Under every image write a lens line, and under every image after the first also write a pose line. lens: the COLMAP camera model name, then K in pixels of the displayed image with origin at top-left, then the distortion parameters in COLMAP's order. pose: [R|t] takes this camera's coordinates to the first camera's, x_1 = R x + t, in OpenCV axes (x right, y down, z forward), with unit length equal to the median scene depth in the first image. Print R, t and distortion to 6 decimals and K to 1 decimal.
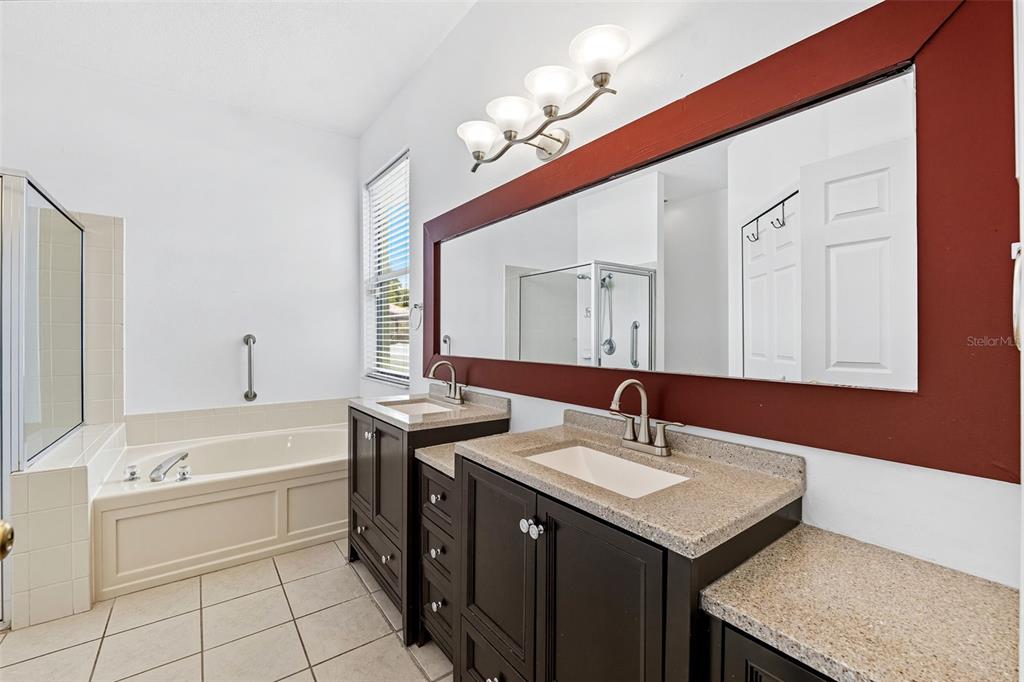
lens RADIAL K [[429.6, 0, 511.9], [0, 429.6, 342.5], [0, 0, 1]] dist [-0.002703, -0.000114]
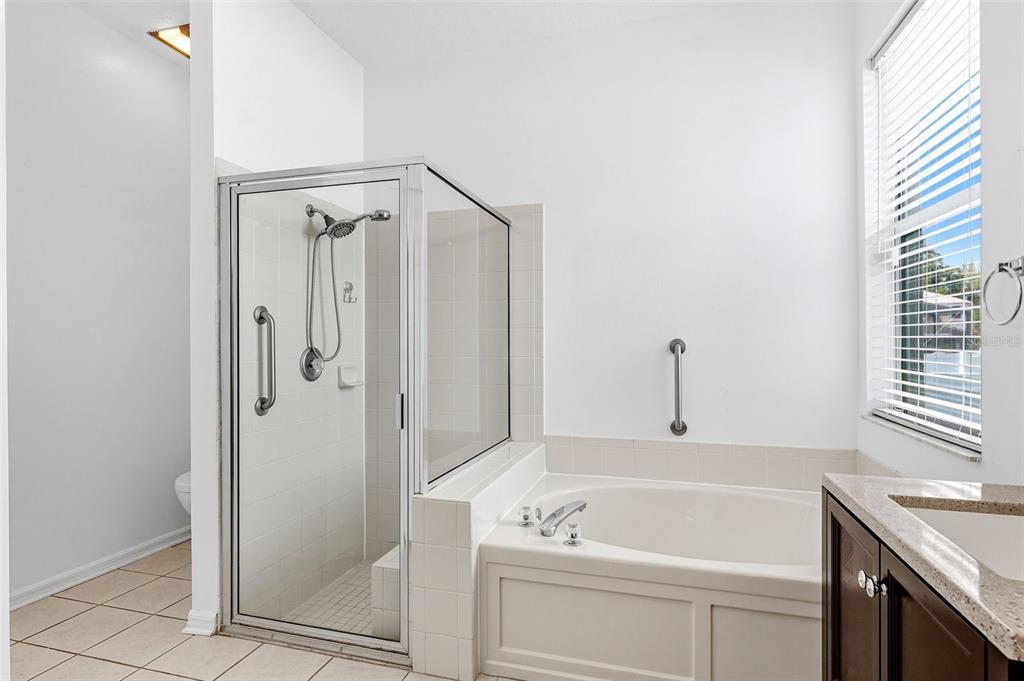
lens RADIAL K [[526.3, 0, 512.0], [0, 526.3, 340.5], [0, 0, 1]] dist [0.000139, -0.000586]
pose [[0.592553, -0.005874, -0.805510, -0.100934], [-0.006382, 0.999908, -0.011987, -0.005074], [0.805506, 0.012244, 0.592461, 0.333568]]
